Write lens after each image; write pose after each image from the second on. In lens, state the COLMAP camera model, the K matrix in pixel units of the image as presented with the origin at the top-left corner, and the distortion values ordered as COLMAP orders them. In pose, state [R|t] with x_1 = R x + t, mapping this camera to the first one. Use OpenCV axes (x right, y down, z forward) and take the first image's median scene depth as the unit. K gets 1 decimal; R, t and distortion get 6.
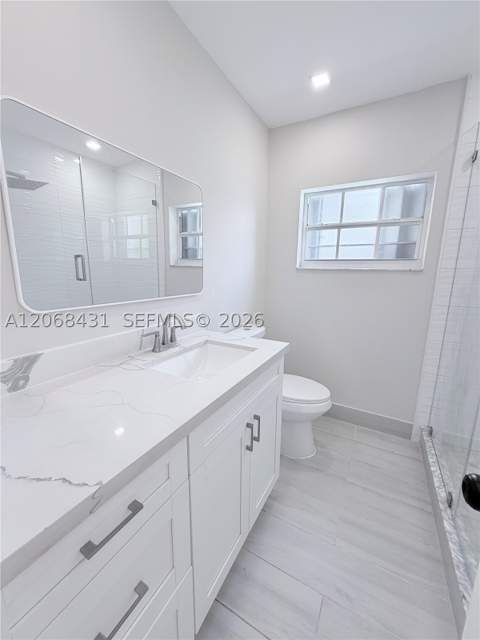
lens RADIAL K [[256.1, 0, 240.0], [0, 256.1, 320.0], [0, 0, 1]] dist [-0.002242, 0.000313]
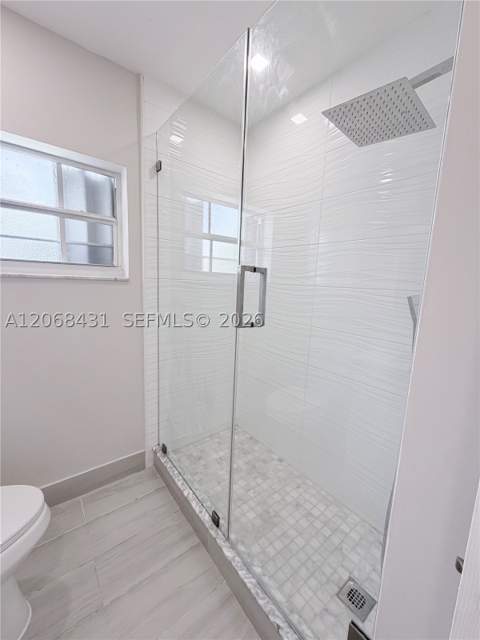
lens RADIAL K [[256.1, 0, 240.0], [0, 256.1, 320.0], [0, 0, 1]] dist [-0.002242, 0.000313]
pose [[0.378245, -0.133129, 0.916083, 0.043064], [0.138859, 0.986568, 0.086039, -0.077018], [-0.915232, 0.094663, 0.391650, 0.306254]]
